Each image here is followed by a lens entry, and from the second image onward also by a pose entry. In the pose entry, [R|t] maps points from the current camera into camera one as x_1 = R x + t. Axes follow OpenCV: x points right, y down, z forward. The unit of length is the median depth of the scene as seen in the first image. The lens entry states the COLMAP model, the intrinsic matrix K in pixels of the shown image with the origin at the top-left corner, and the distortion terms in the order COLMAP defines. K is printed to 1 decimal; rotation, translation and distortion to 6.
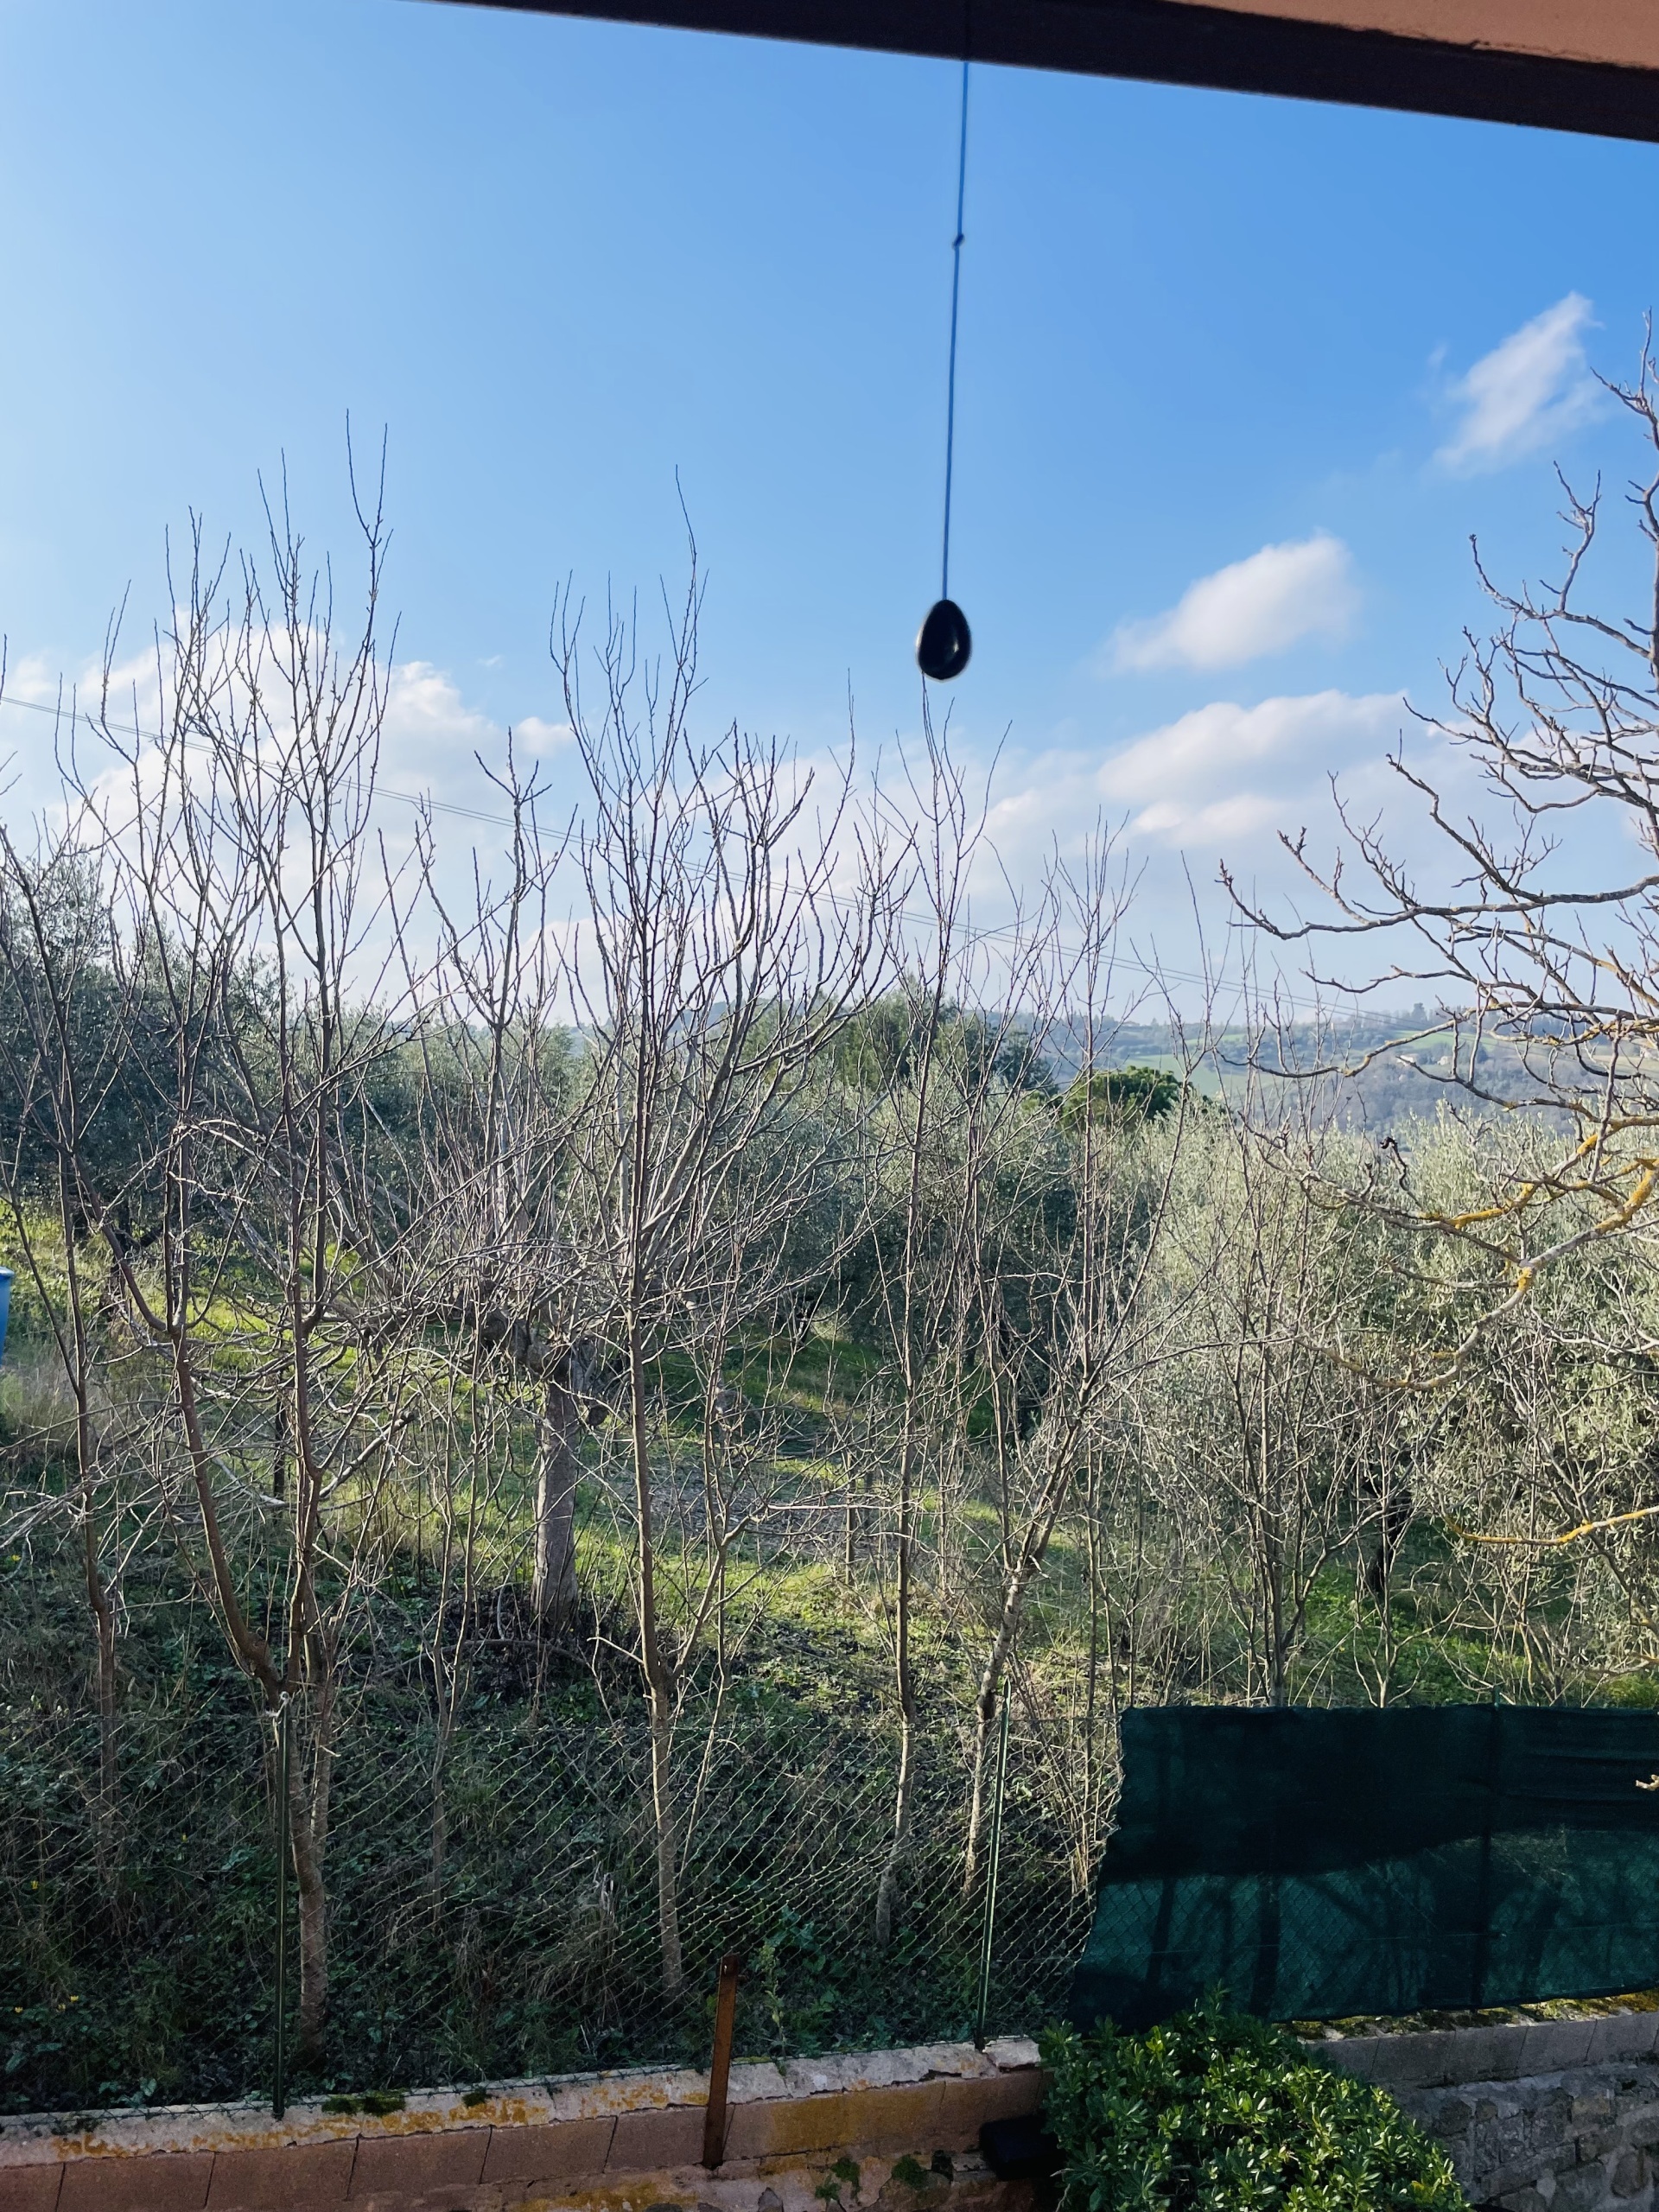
lens RADIAL K [[1687.2, 0, 831.6], [0, 1687.2, 1102.2], [0, 0, 1]] dist [0.054230, -0.077557]
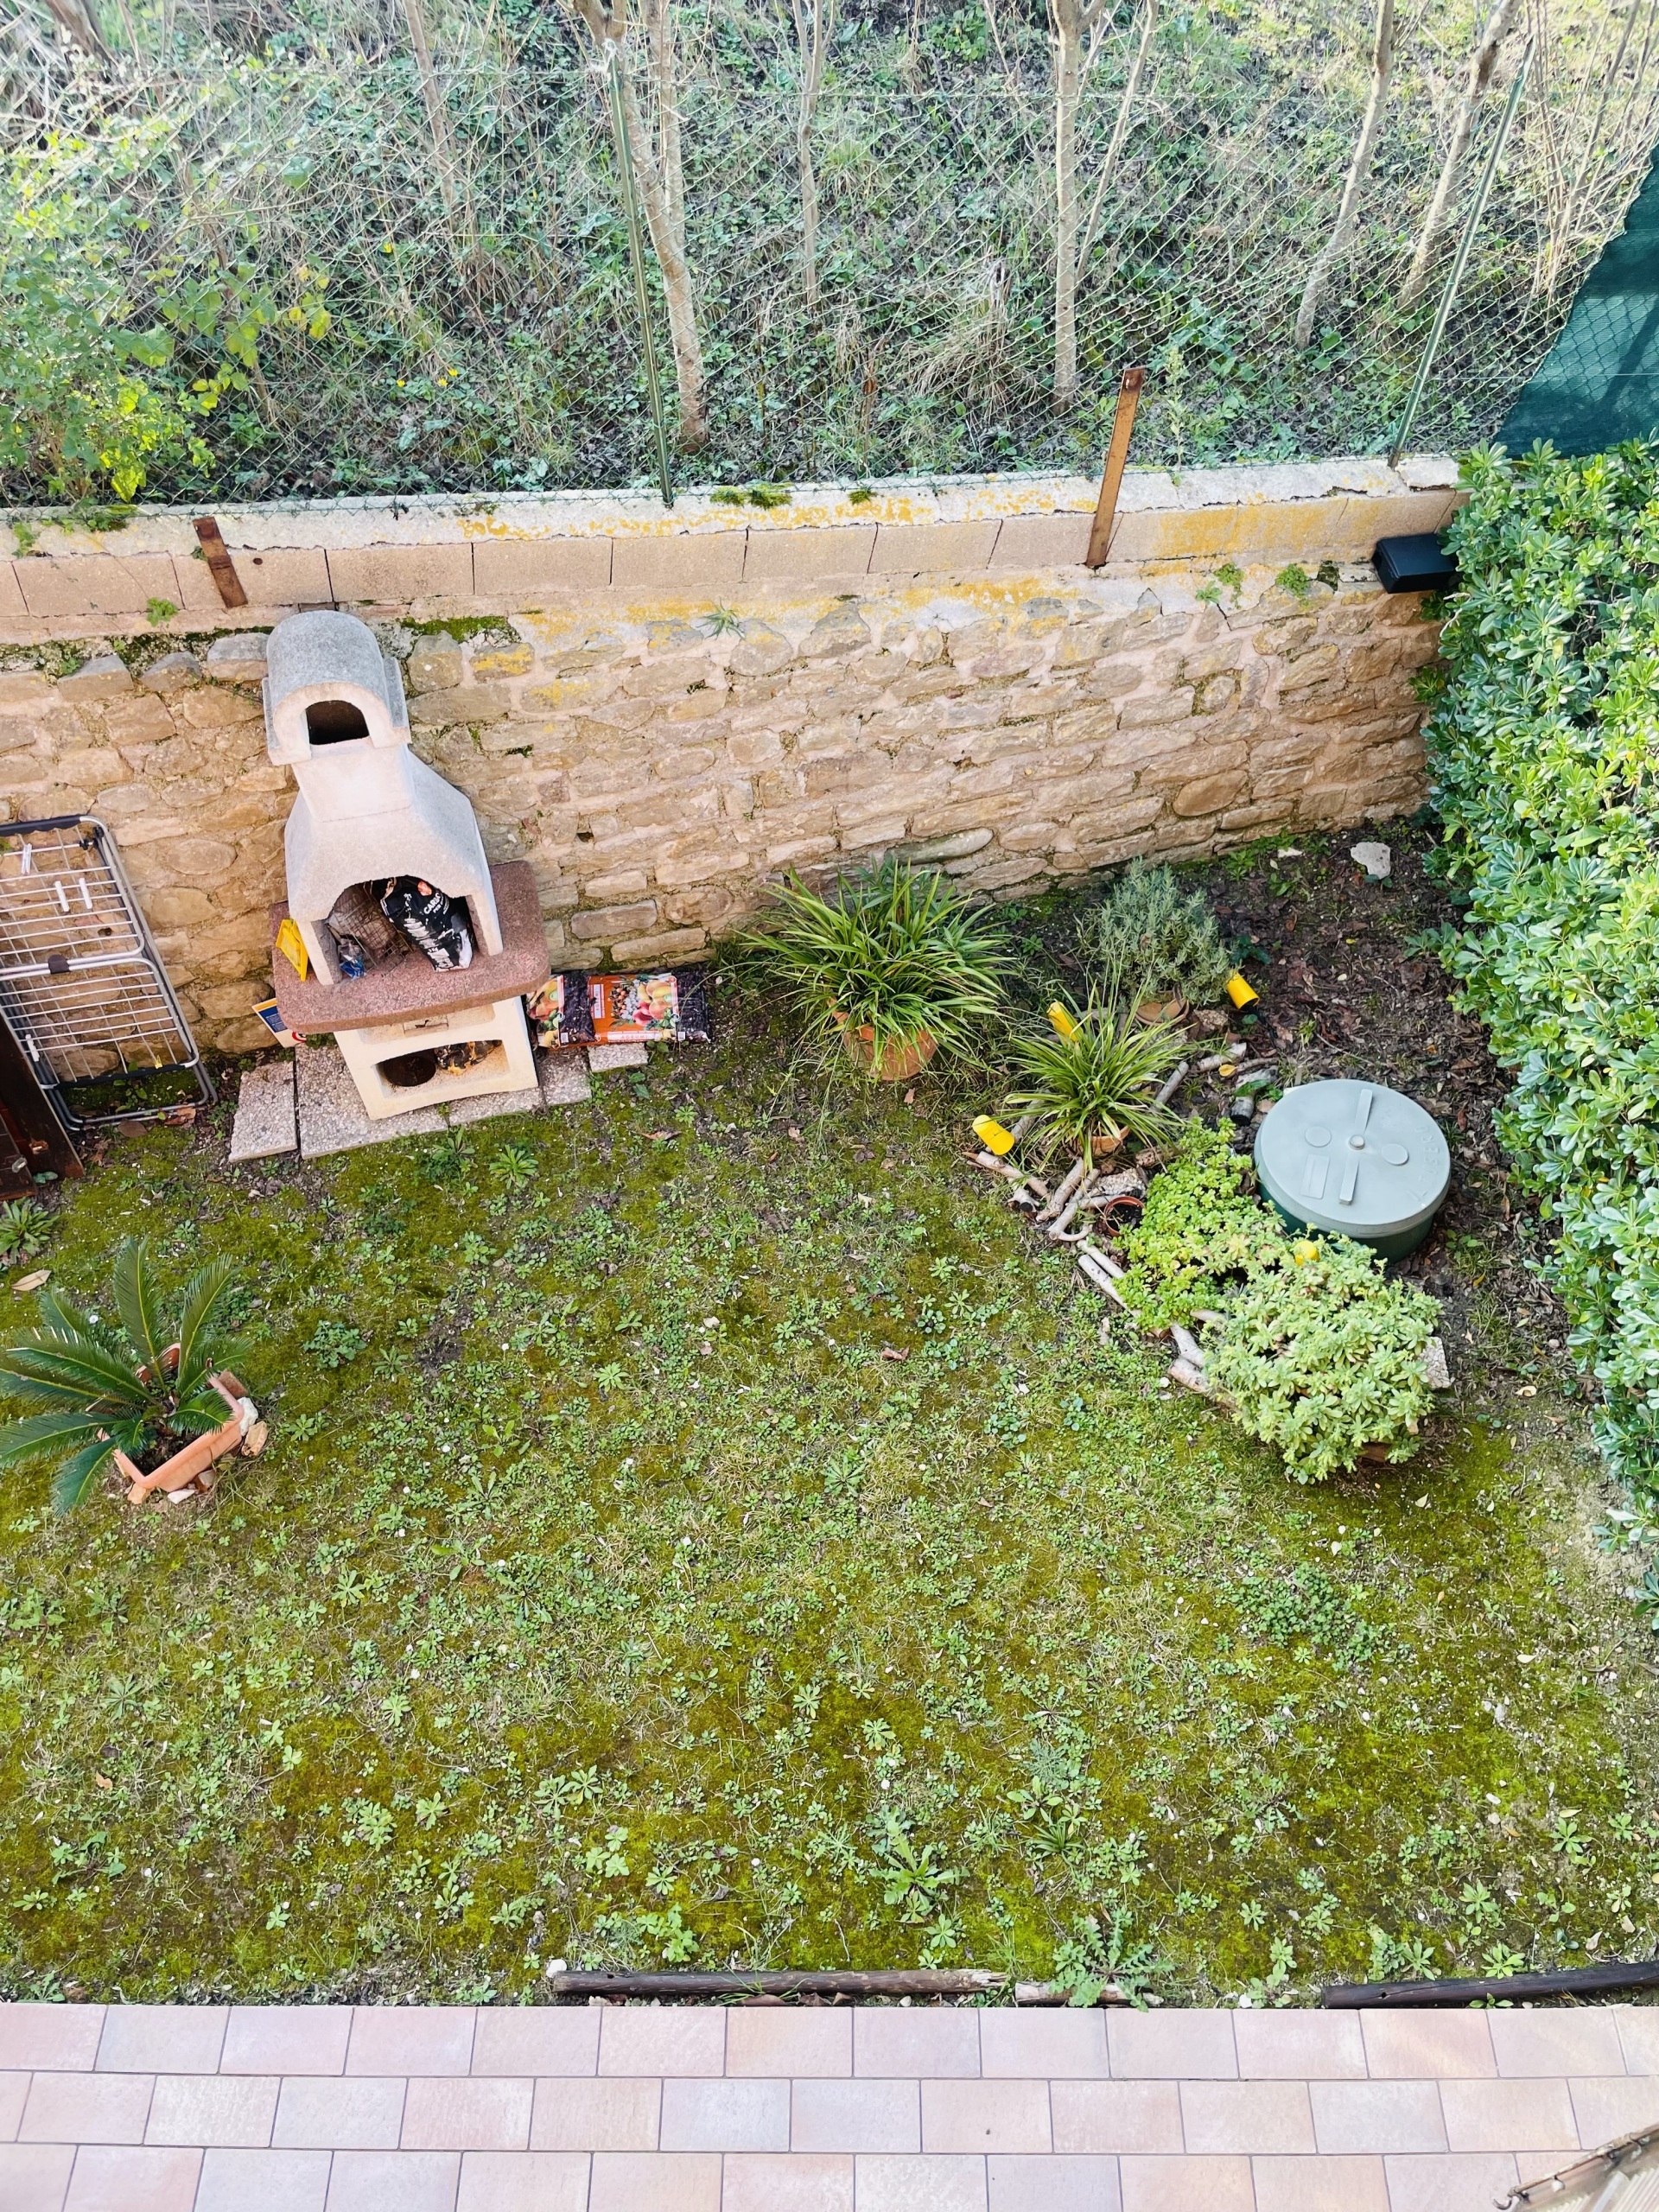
lens RADIAL K [[1687.2, 0, 827.9], [0, 1687.2, 1115.1], [0, 0, 1]] dist [0.054230, -0.077557]
pose [[0.979410, 0.124539, -0.158888, -0.023546], [0.050845, 0.609504, 0.791151, 0.022172], [0.195372, -0.782940, 0.590623, 0.117941]]
